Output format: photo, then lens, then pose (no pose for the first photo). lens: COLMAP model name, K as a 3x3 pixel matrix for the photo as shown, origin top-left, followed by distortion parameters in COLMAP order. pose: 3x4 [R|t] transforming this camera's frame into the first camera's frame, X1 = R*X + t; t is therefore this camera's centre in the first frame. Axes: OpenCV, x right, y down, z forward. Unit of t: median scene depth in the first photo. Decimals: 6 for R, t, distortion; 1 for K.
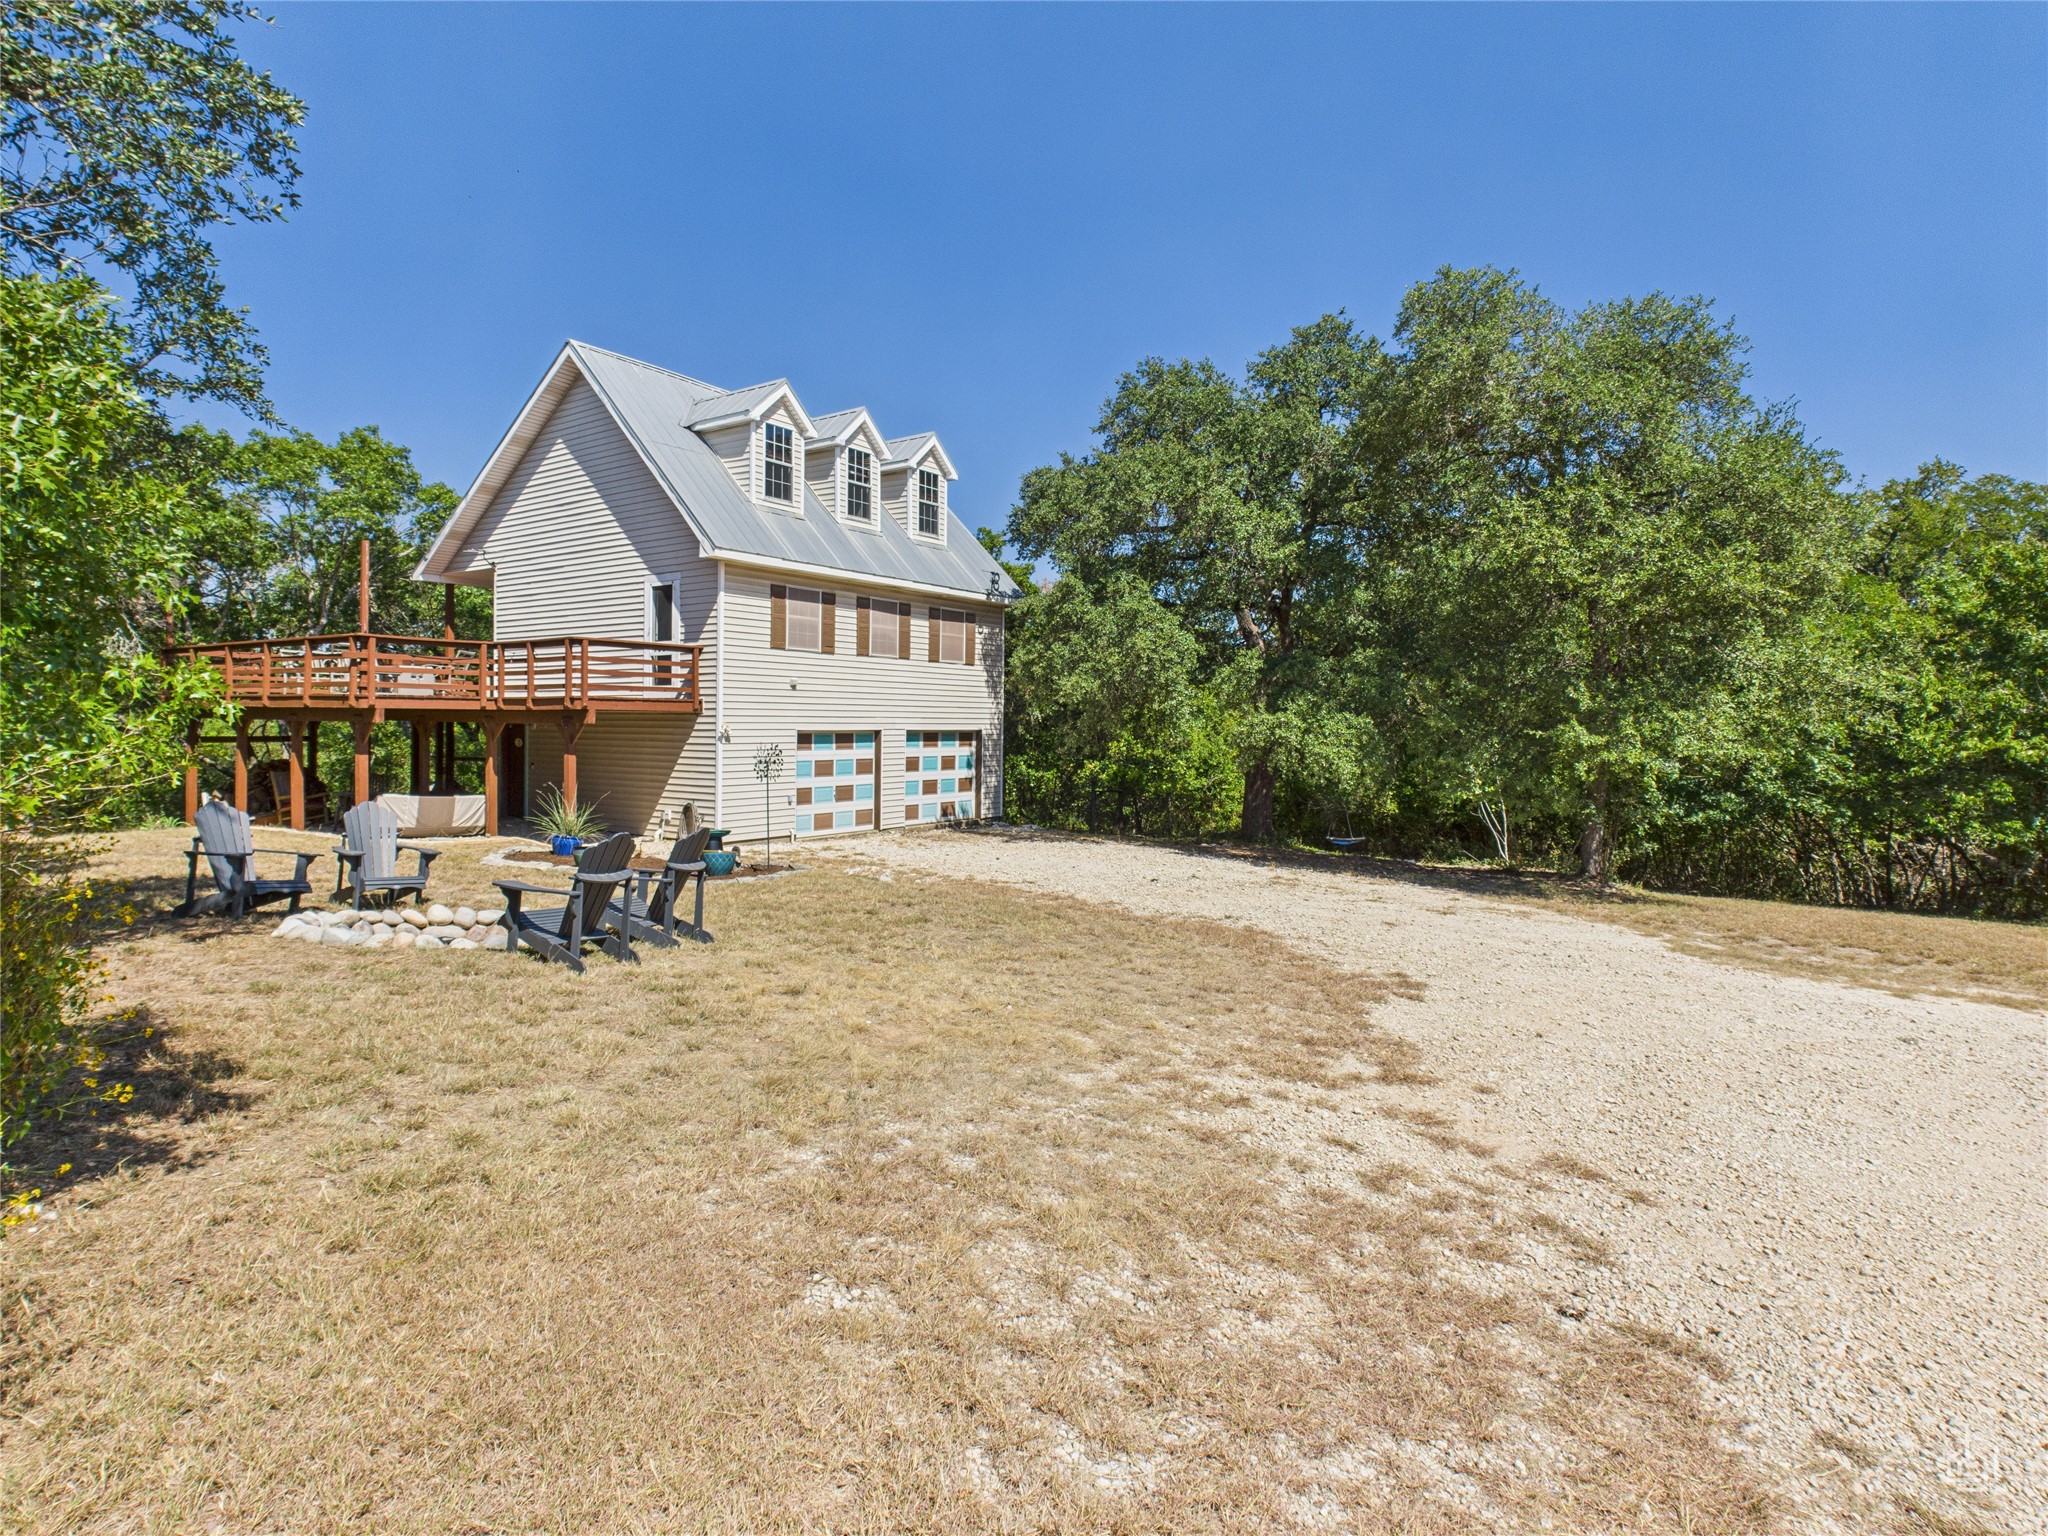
lens RADIAL K [[1036.3, 0, 988.9], [0, 1036.3, 723.4], [0, 0, 1]] dist [0.001033, 0.000278]
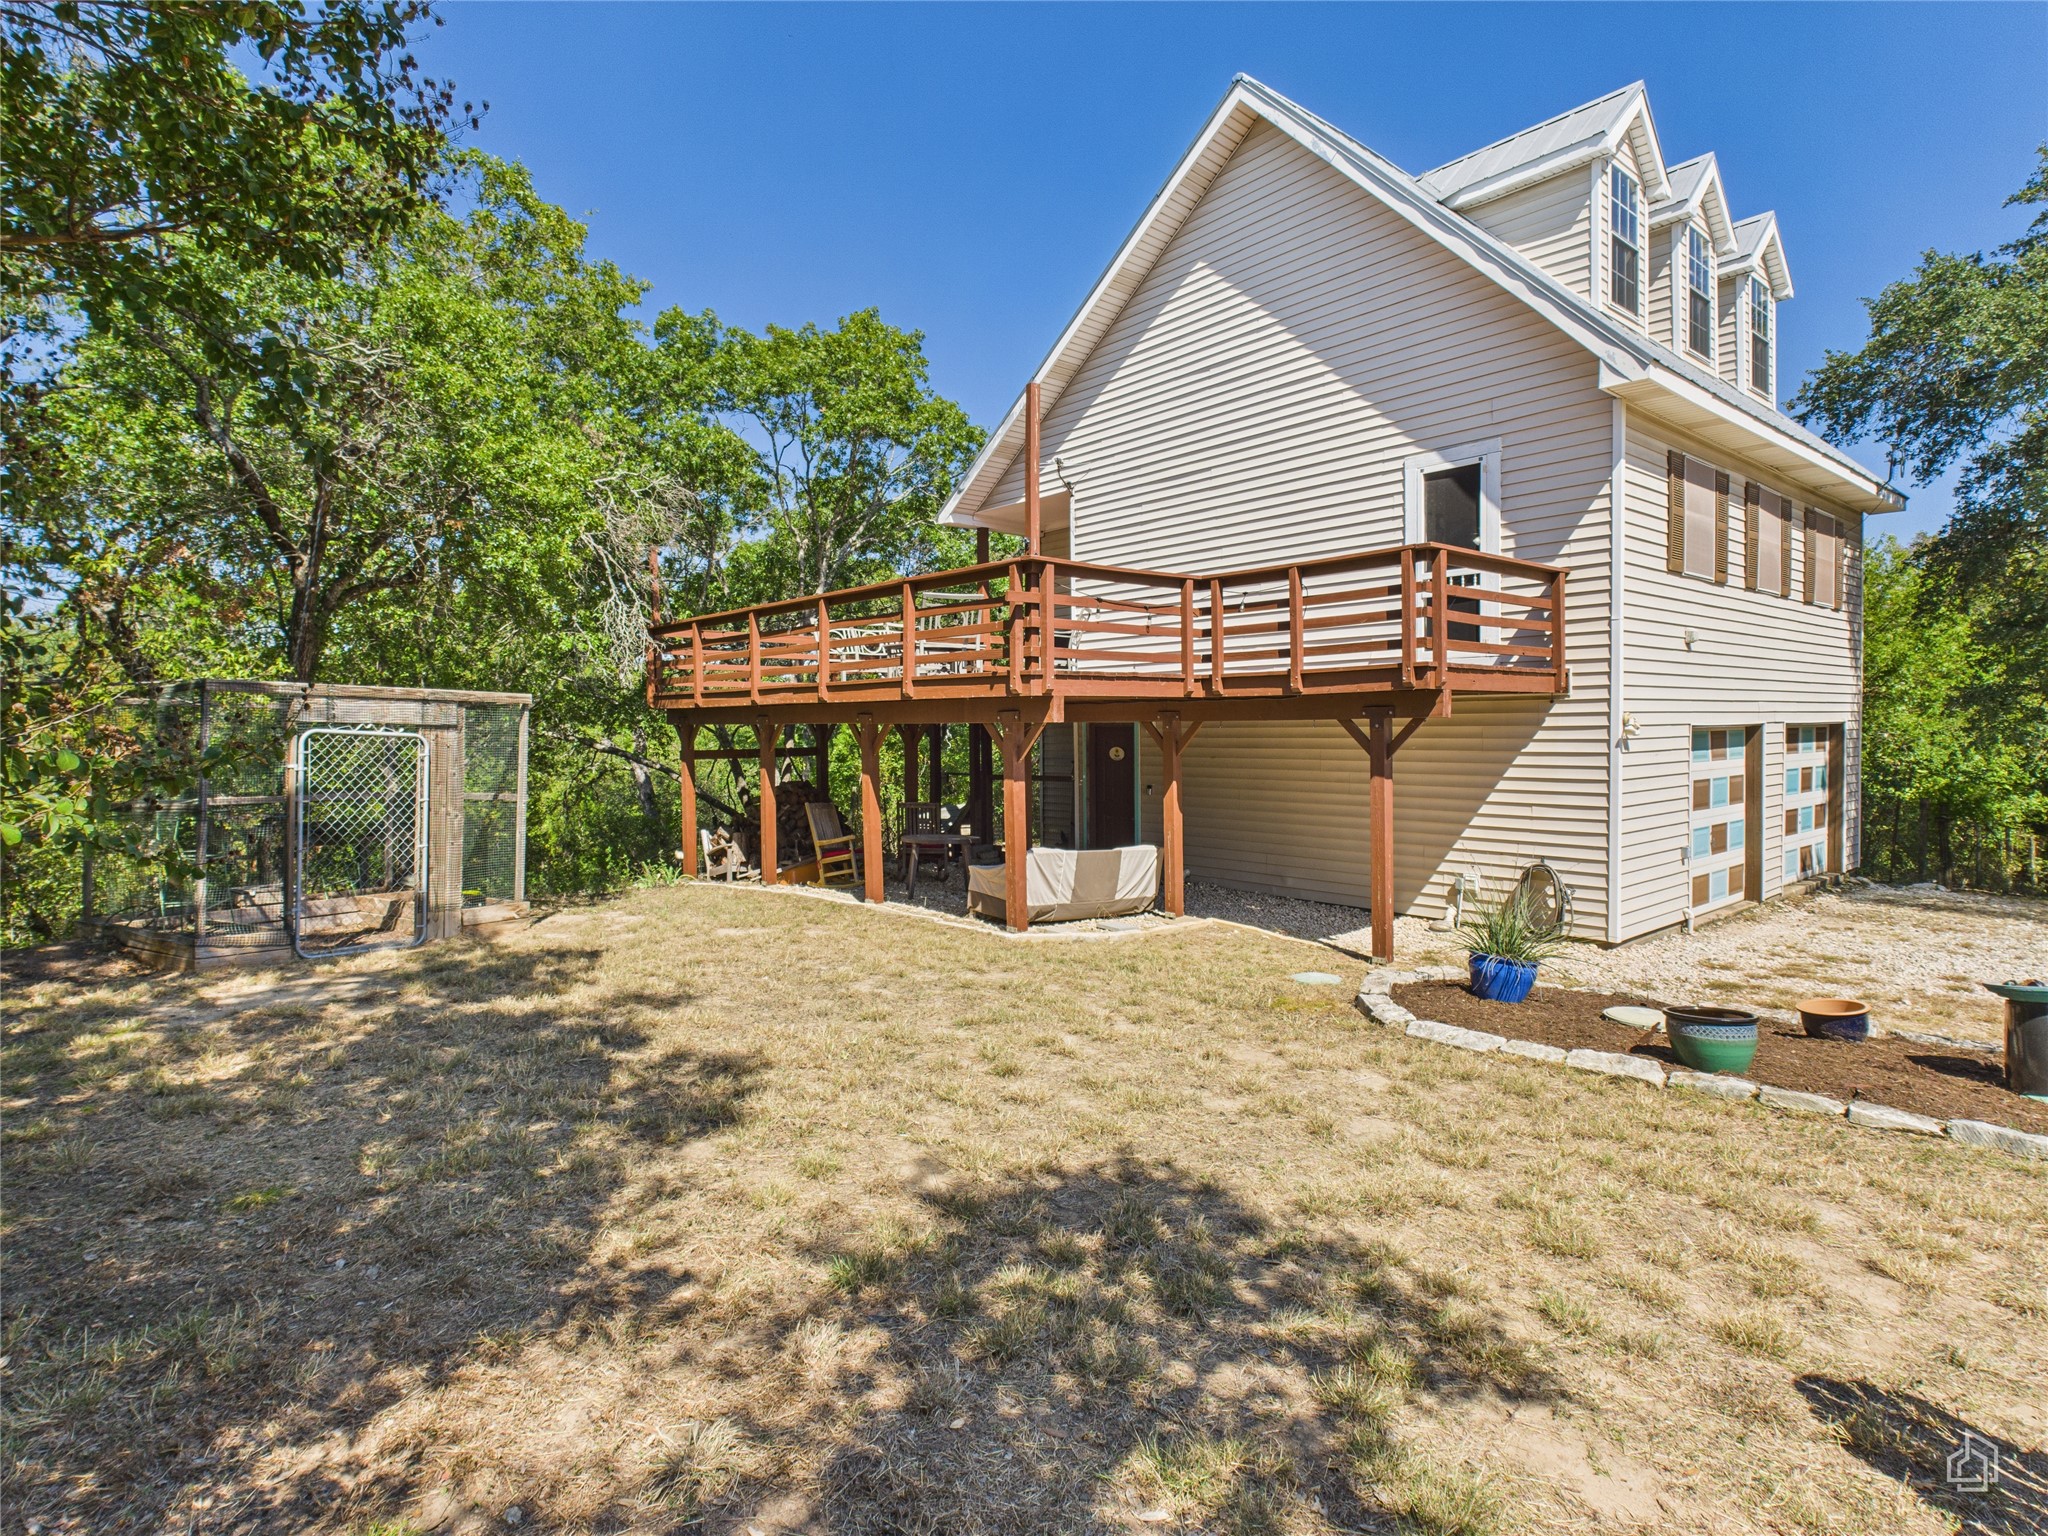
lens RADIAL K [[1070.9, 0, 1023.6], [0, 1070.9, 744.5], [0, 0, 1]] dist [0.000329, 0.000051]
pose [[0.967493, -0.013852, -0.252518, -0.394301], [0.018279, 0.999717, 0.015195, 0.001649], [0.252237, -0.019316, 0.967473, 0.385582]]
